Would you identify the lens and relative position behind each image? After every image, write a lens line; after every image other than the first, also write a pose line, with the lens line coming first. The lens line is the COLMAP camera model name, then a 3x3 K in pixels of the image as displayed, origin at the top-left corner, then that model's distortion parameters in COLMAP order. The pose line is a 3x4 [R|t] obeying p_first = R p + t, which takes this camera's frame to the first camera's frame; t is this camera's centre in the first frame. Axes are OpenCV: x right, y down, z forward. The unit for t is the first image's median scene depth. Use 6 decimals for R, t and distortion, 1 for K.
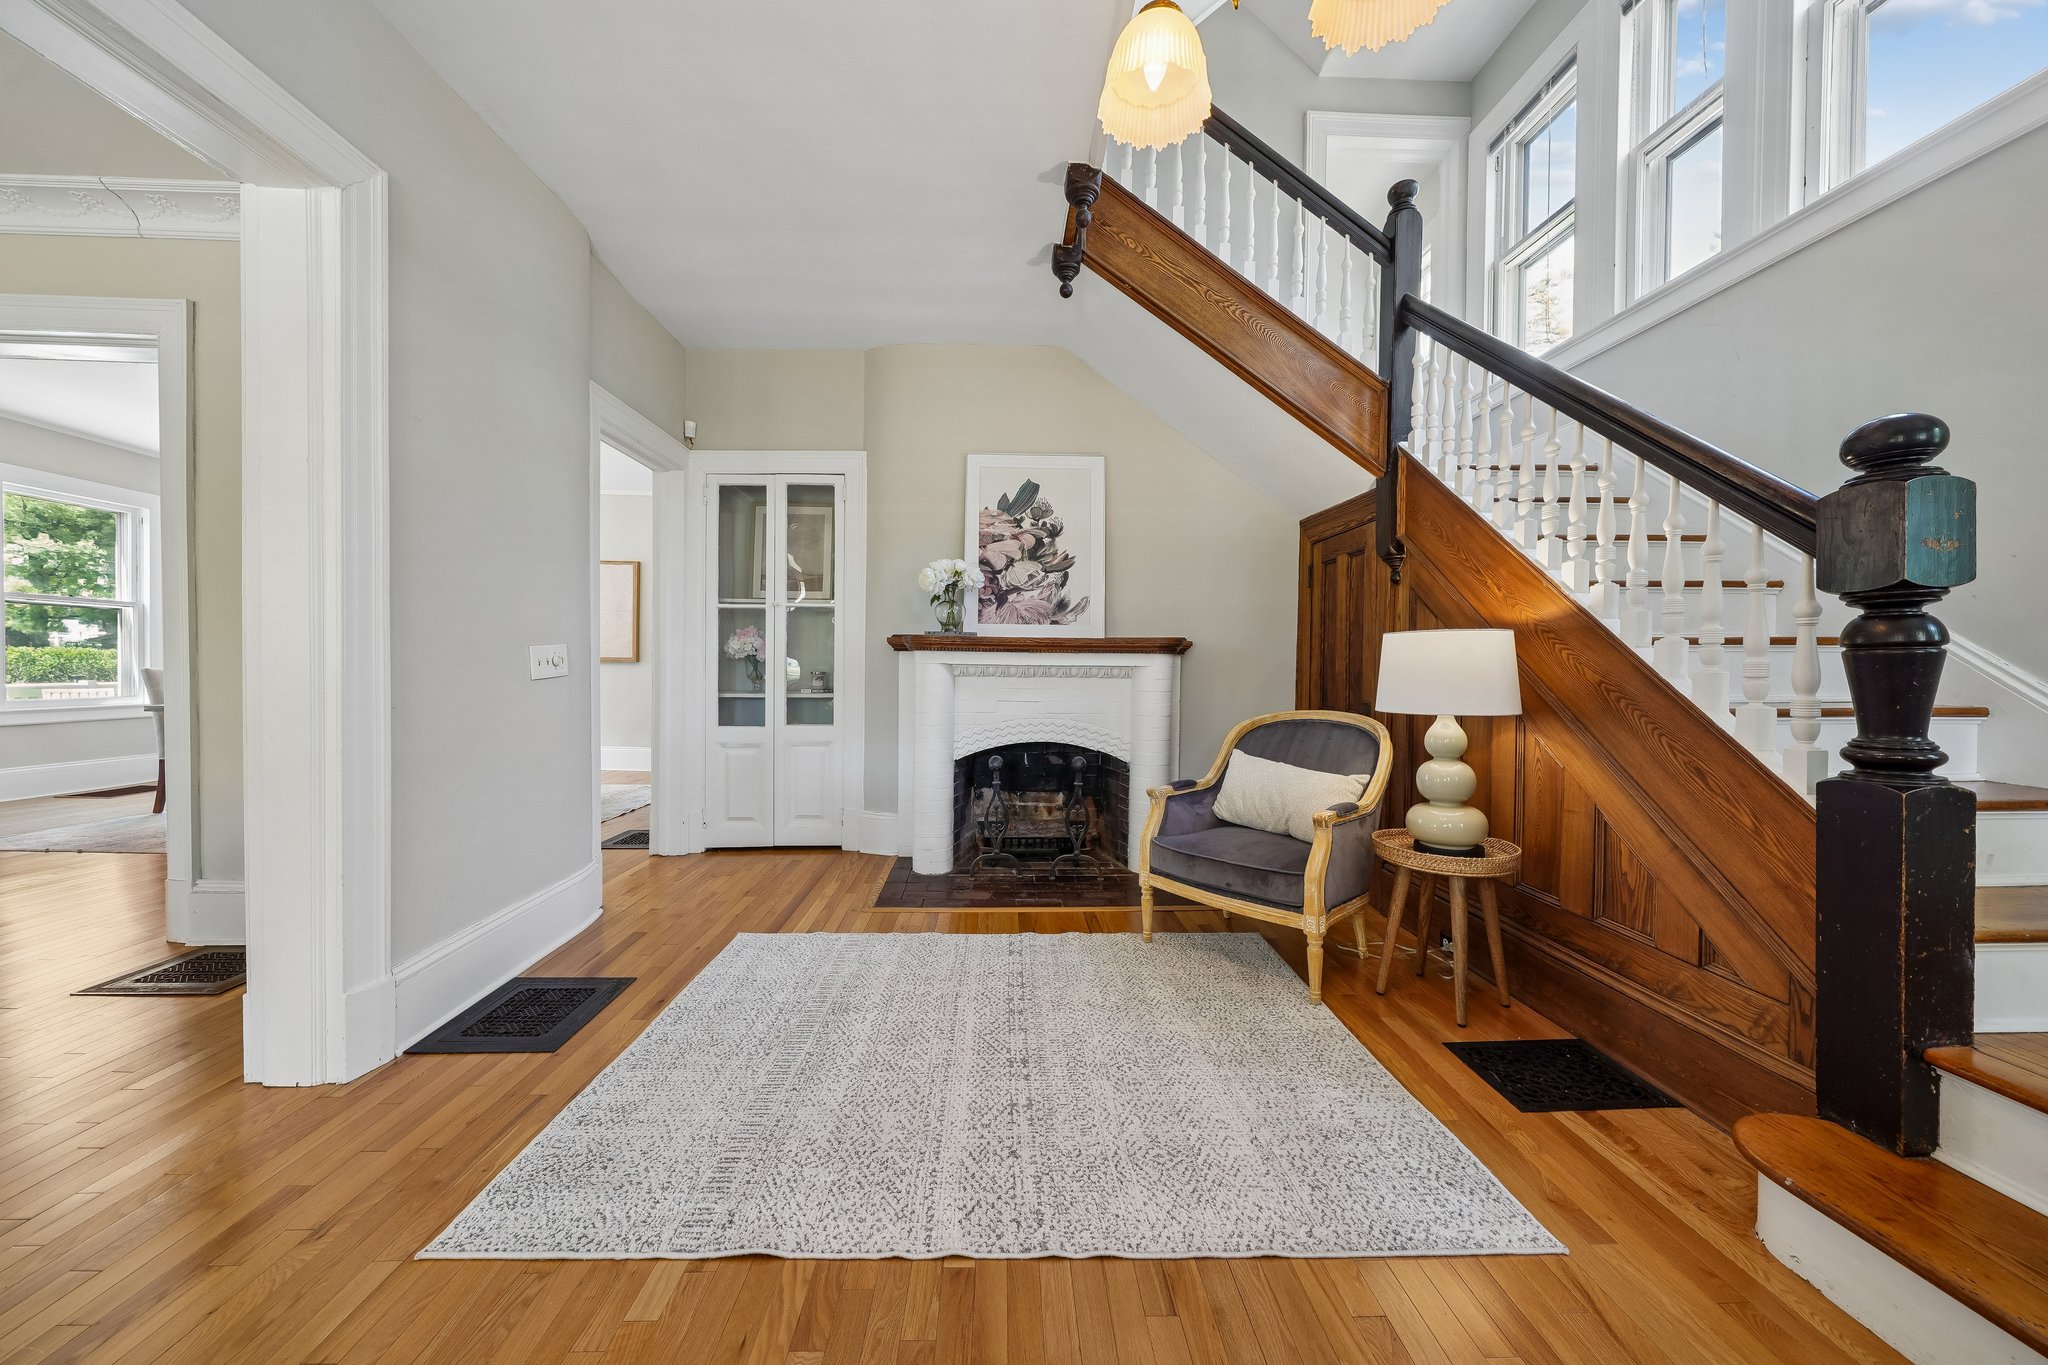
lens RADIAL K [[710.5, 0, 1023.3], [0, 710.5, 686.7], [0, 0, 1]] dist [0.000704, -0.000030]
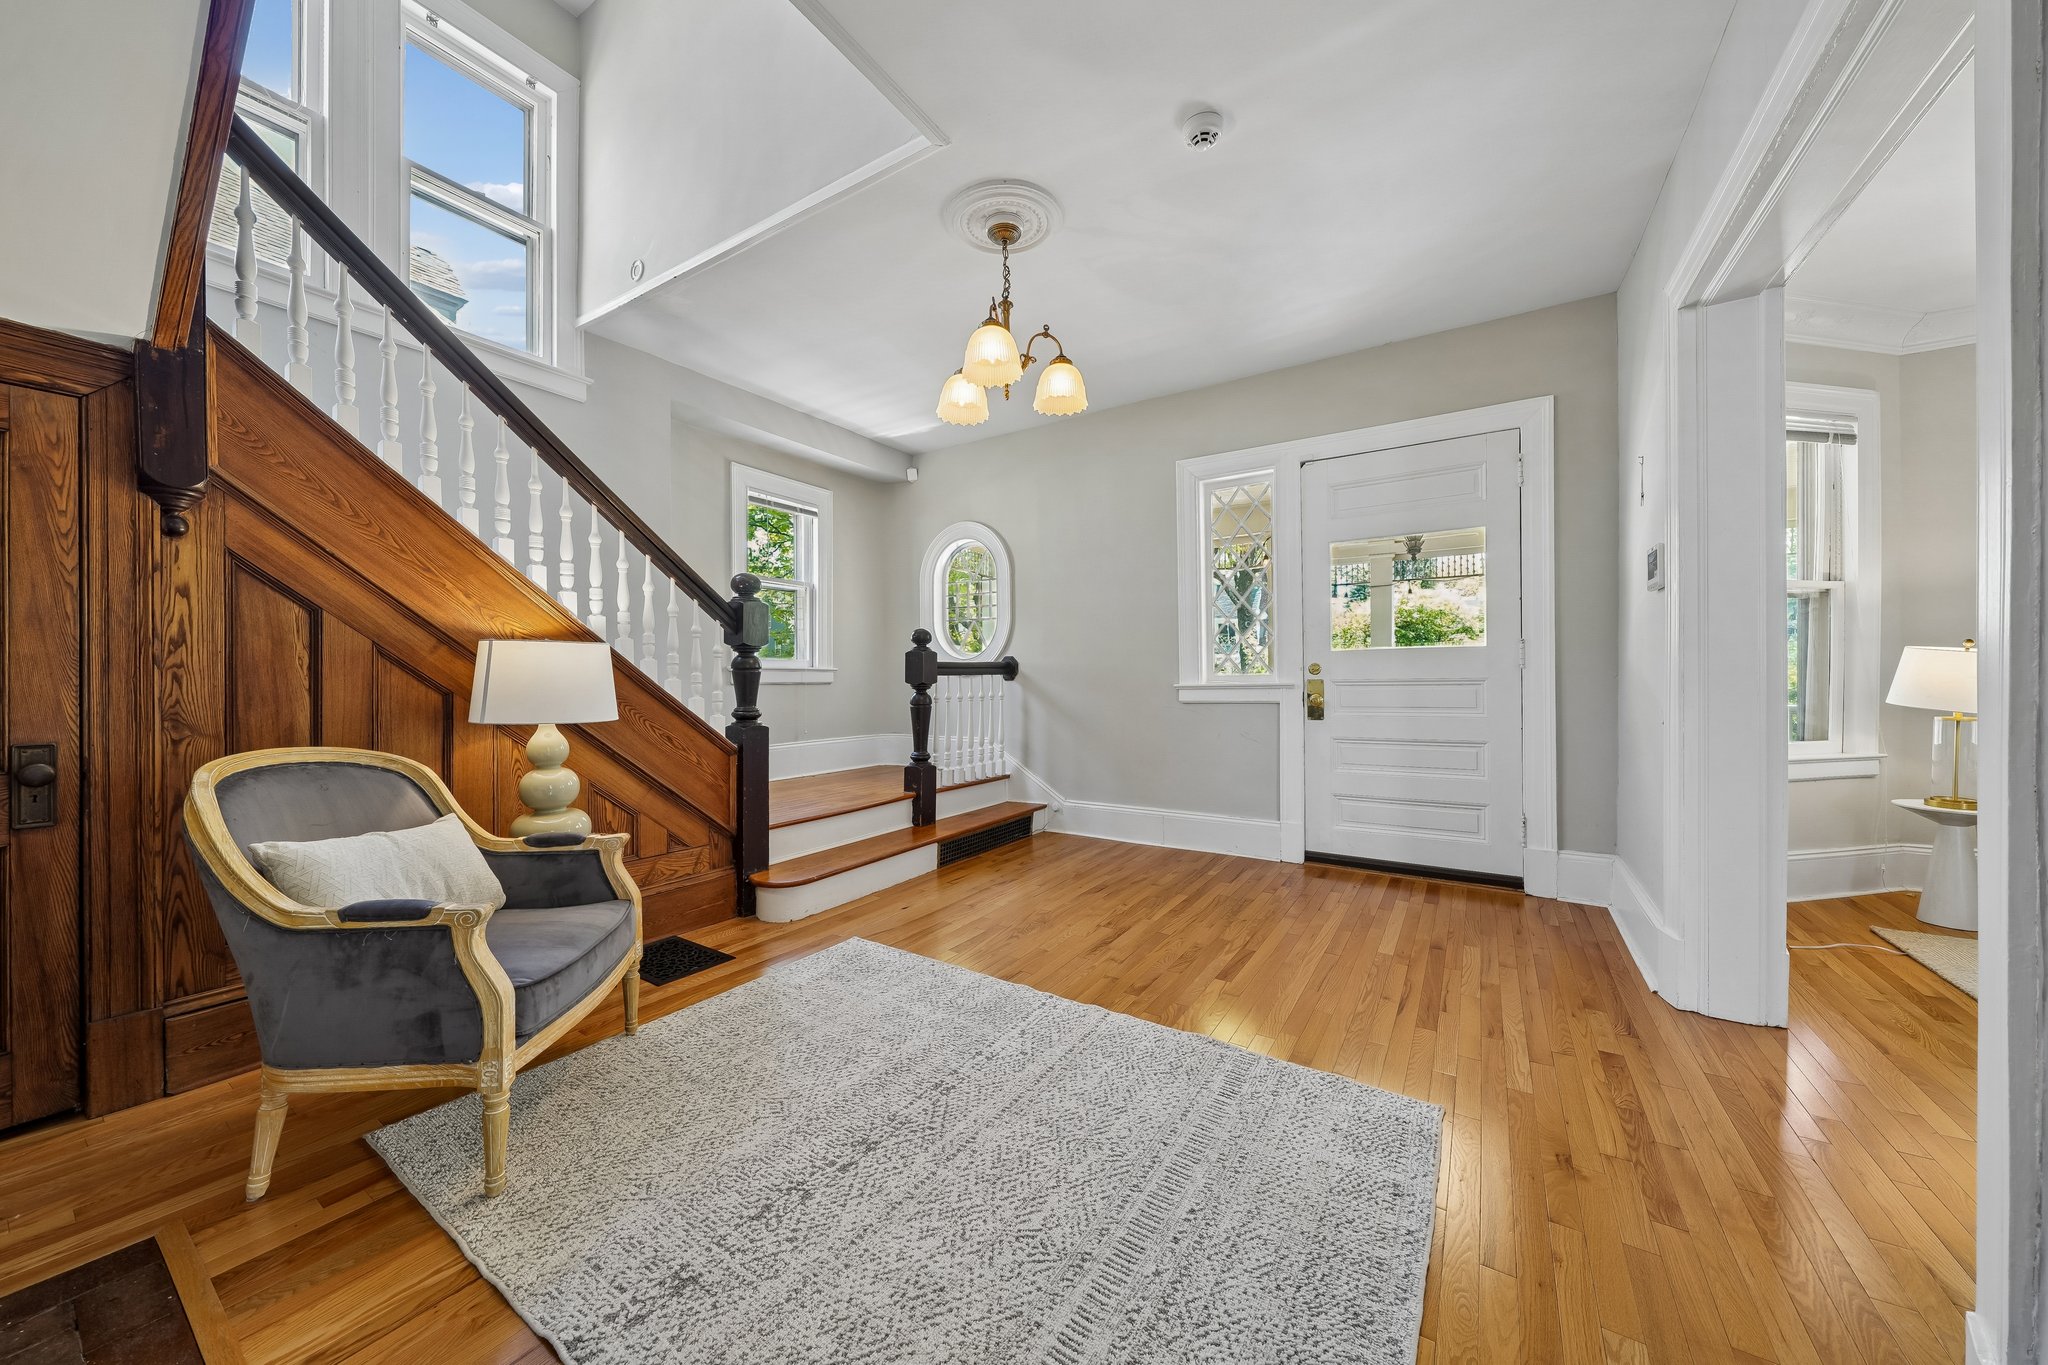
lens RADIAL K [[700.0, 0, 1024.0], [0, 700.0, 682.5], [0, 0, 1]] dist [0.001143, 0.000085]
pose [[-0.821711, -0.008098, 0.569846, -0.428047], [0.009172, 0.999582, 0.027430, -0.032139], [-0.569830, 0.027766, -0.821293, 1.146988]]
